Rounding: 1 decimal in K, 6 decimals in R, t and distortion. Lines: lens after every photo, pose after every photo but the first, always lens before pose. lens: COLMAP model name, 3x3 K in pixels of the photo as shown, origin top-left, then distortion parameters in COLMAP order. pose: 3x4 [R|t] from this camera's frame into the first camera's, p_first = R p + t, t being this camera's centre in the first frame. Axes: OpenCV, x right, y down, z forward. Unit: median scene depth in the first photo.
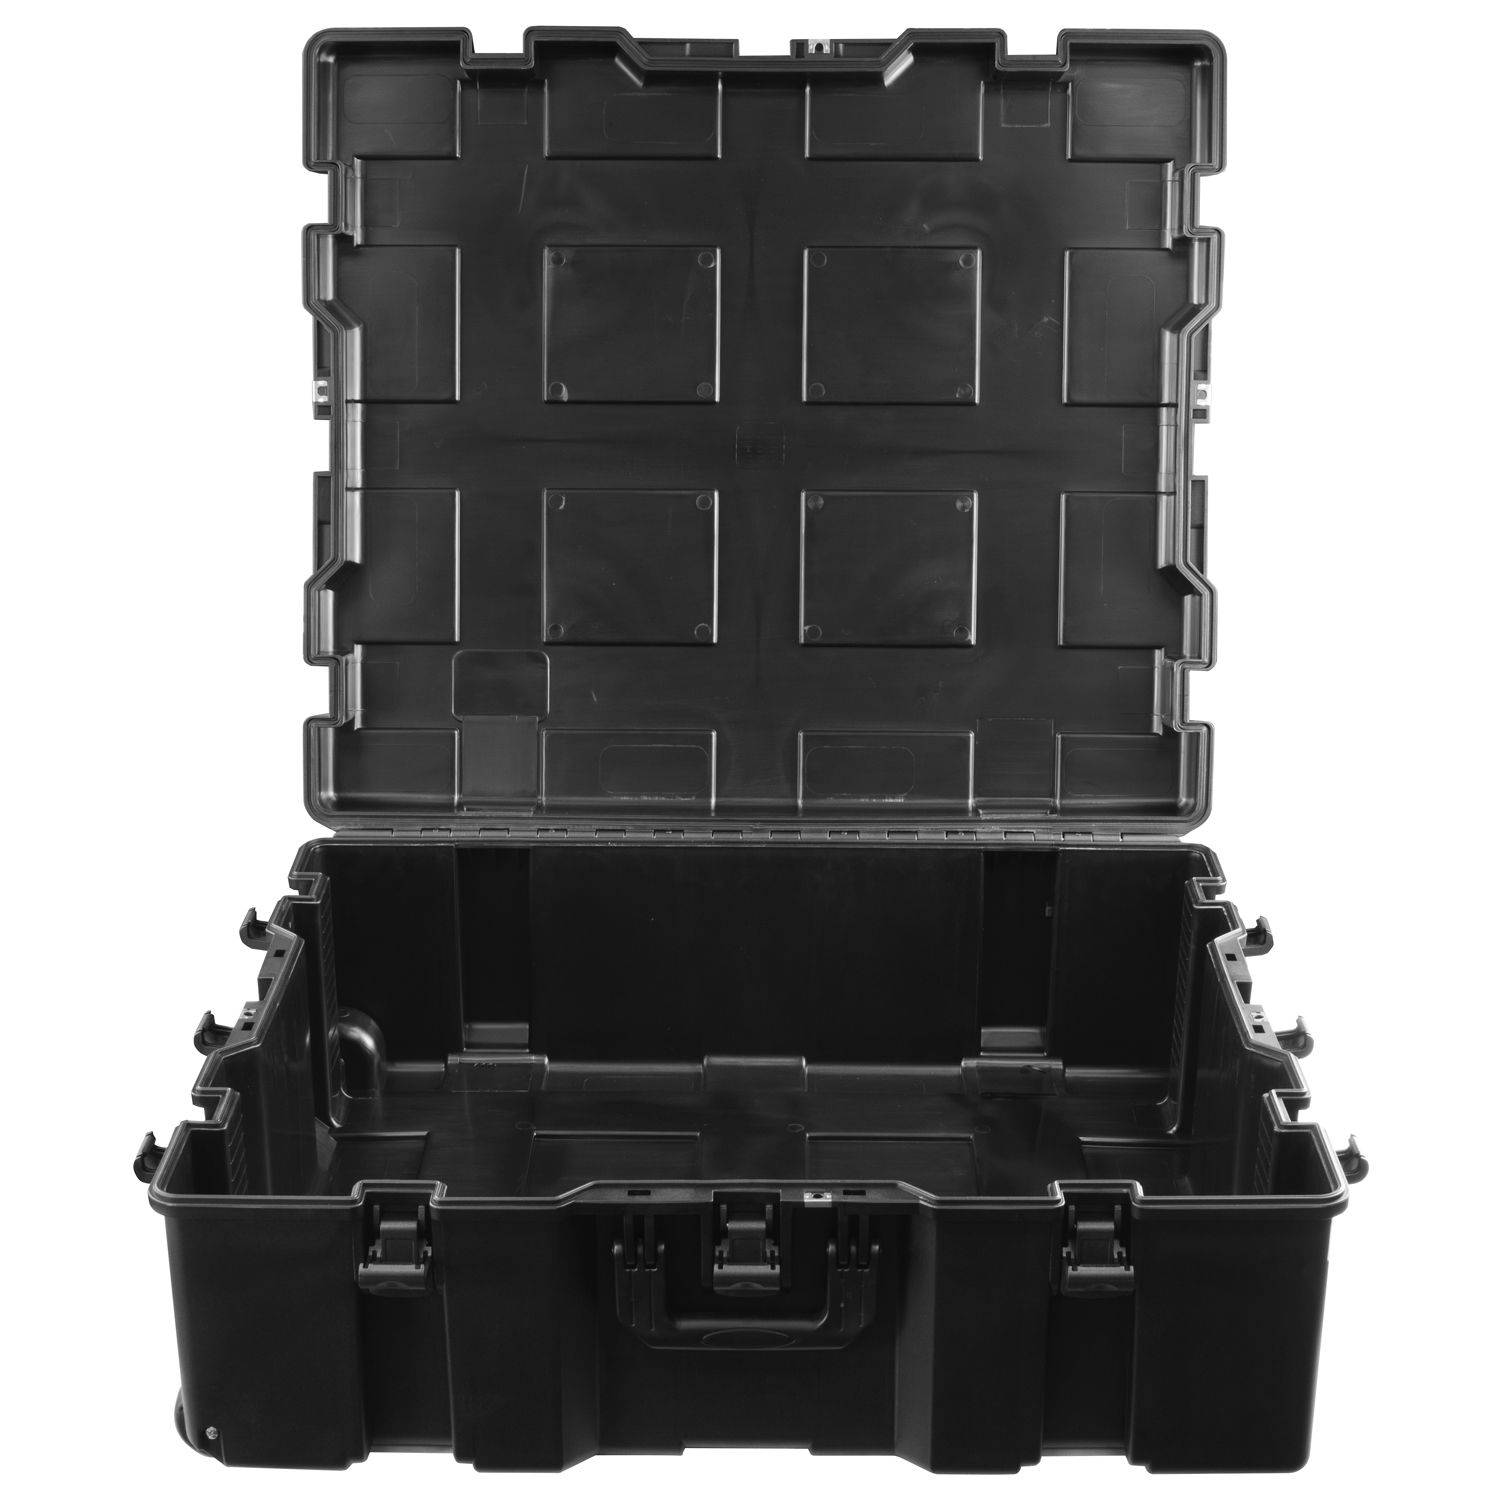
lens RADIAL K [[3023.8, 0, 750.0], [0, 3023.8, 750.0], [0, 0, 1]] dist [-0.017319, -0.025993]
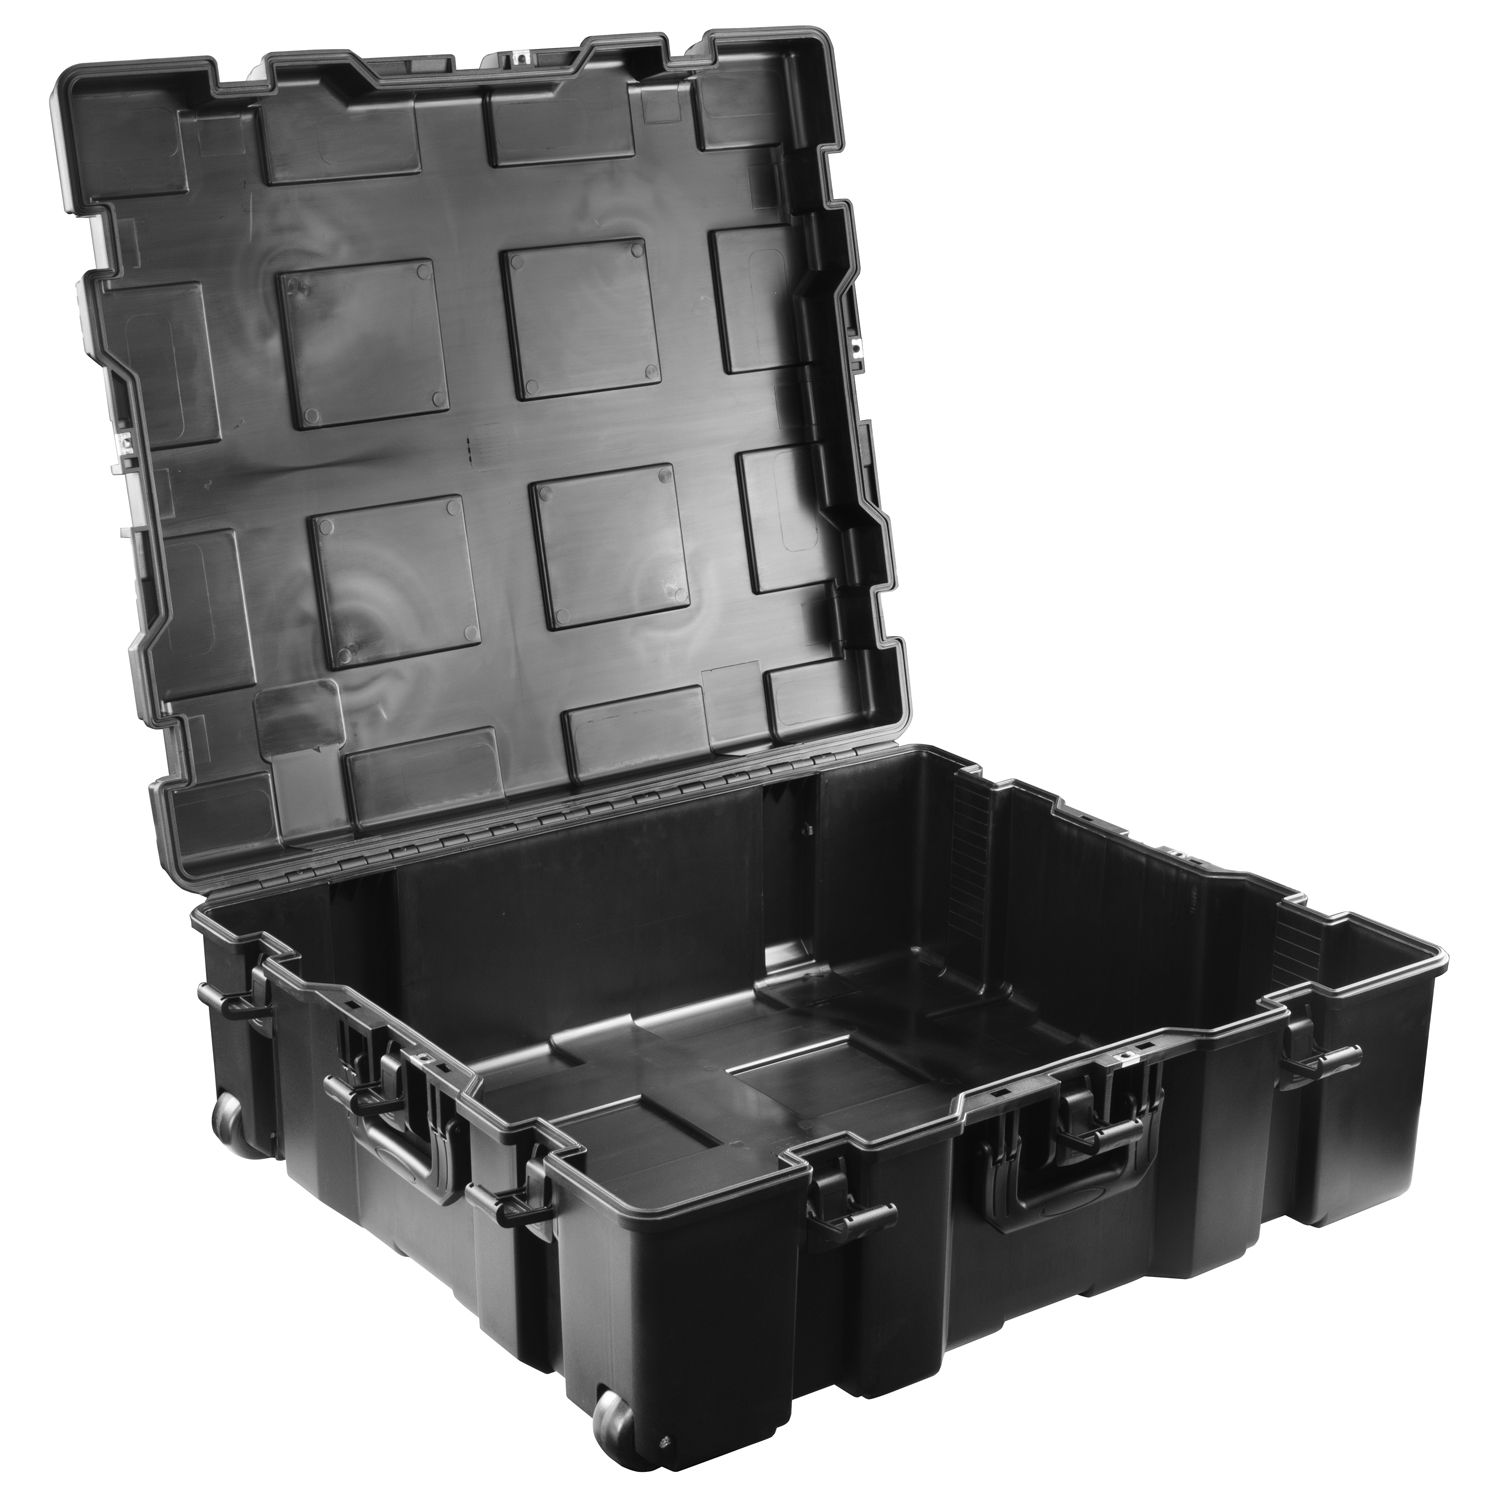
lens RADIAL K [[2897.2, 0, 748.8], [0, 2897.2, 725.7], [0, 0, 1]] dist [0.047576, 0.012545]
pose [[0.818207, -0.179161, 0.546295, -0.498239], [0.187843, 0.981364, 0.040505, -0.031482], [-0.543371, 0.069476, 0.836613, 0.130631]]
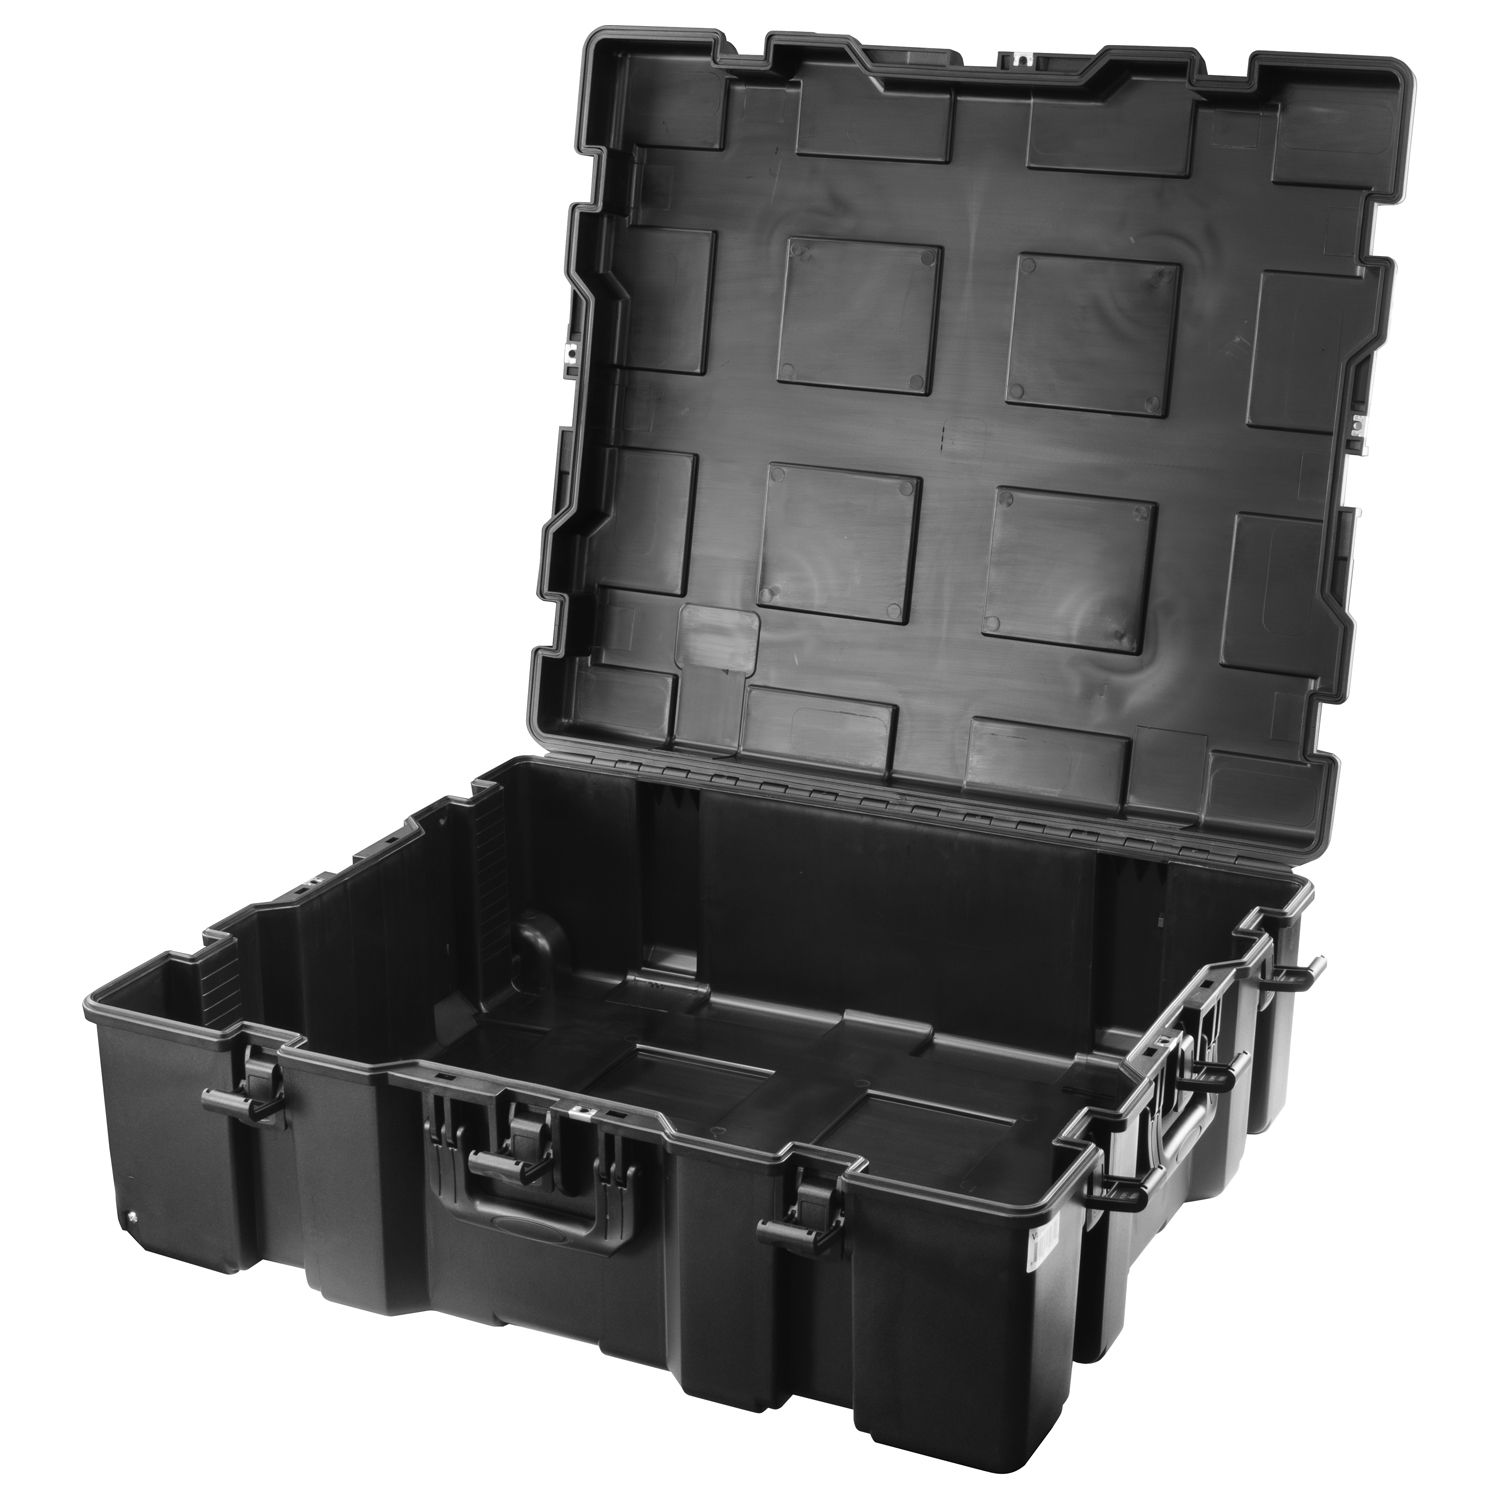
lens RADIAL K [[2925.6, 0, 750.0], [0, 2925.6, 750.0], [0, 0, 1]] dist [-0.047749, -0.062897]
pose [[0.907349, 0.129792, -0.399839, 0.365196], [-0.130543, 0.991115, 0.025486, -0.010849], [0.399594, 0.029071, 0.916231, 0.050631]]
